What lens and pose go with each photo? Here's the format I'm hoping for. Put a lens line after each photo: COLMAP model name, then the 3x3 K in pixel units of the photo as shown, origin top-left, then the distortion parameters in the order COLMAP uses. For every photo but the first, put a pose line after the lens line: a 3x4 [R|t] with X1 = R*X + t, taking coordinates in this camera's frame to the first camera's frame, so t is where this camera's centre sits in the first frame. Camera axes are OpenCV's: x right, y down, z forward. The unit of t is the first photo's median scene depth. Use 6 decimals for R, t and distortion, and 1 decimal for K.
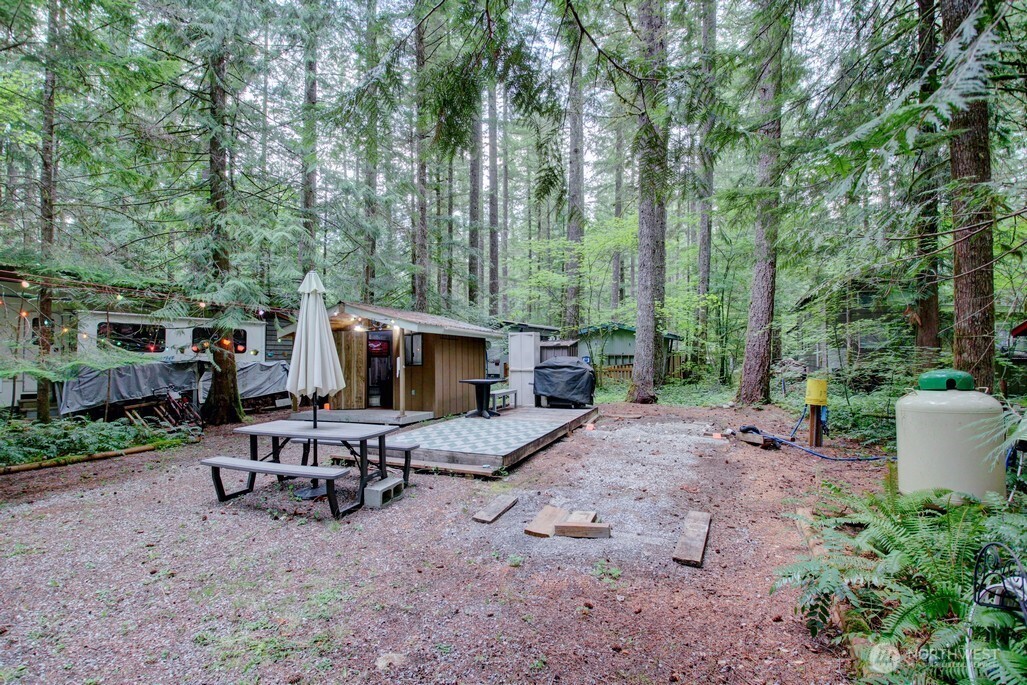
lens RADIAL K [[479.6, 0, 512.1], [0, 479.6, 352.9], [0, 0, 1]] dist [0.001838, -0.021807]
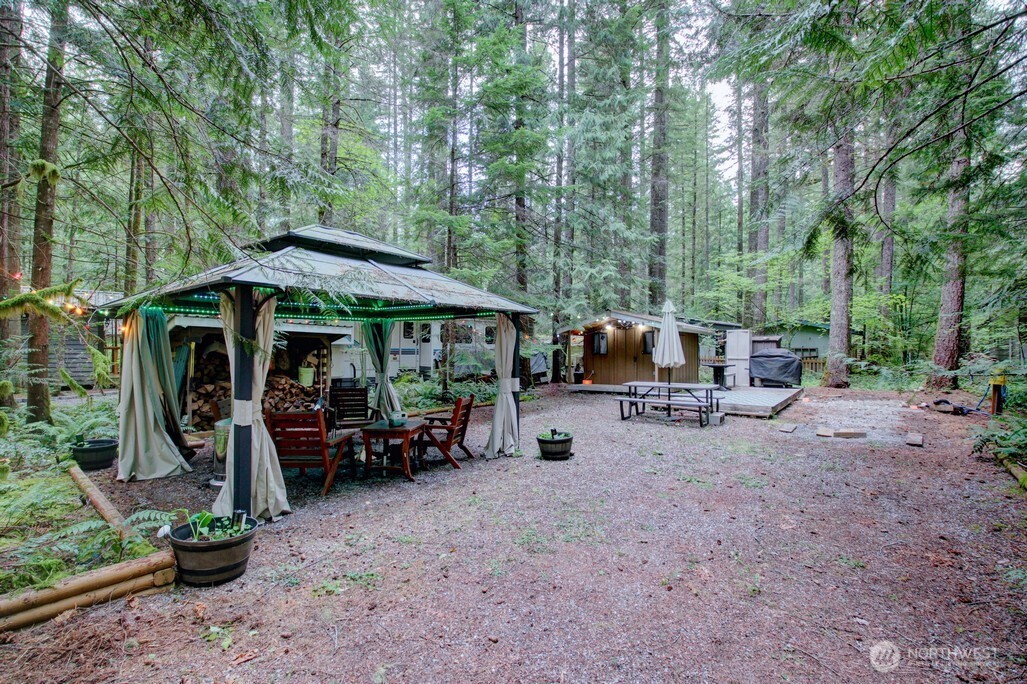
lens RADIAL K [[479.6, 0, 512.1], [0, 479.6, 352.4], [0, 0, 1]] dist [0.001838, -0.021807]
pose [[0.966208, 0.011367, -0.257512, -0.248785], [-0.007695, 0.999854, 0.015262, 0.003807], [0.257647, -0.012764, 0.966155, -0.449086]]
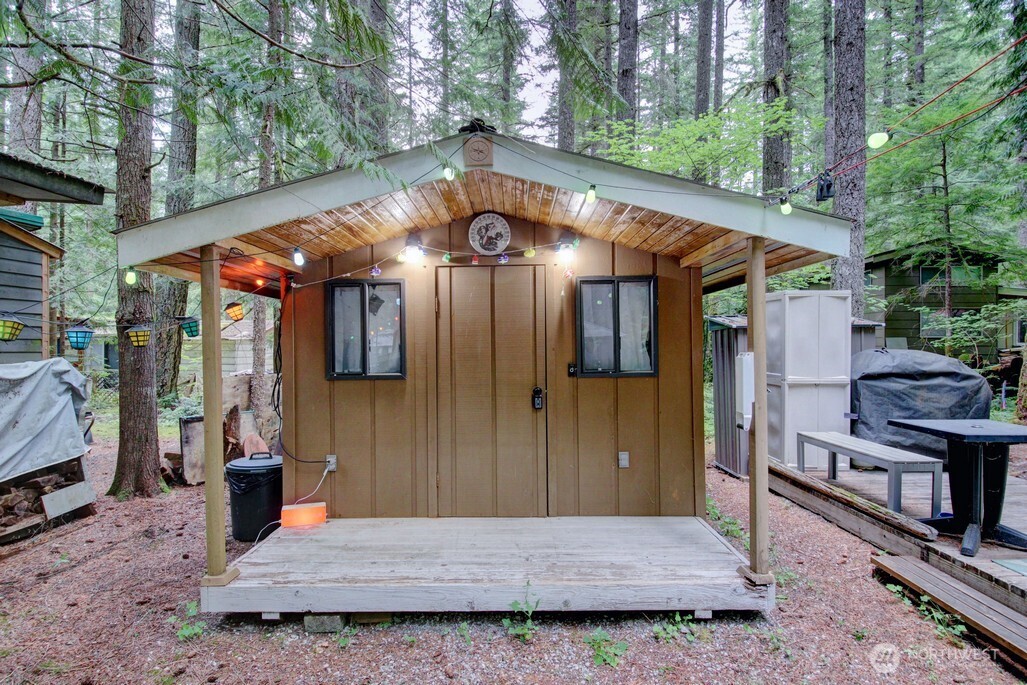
lens RADIAL K [[572.4, 0, 513.5], [0, 572.4, 342.5], [0, 0, 1]] dist [-0.000529, -0.000248]
pose [[0.930894, 0.008095, 0.365199, -0.416405], [-0.005844, 0.999956, -0.007271, 0.007208], [-0.365242, 0.004635, 0.930901, 0.669719]]
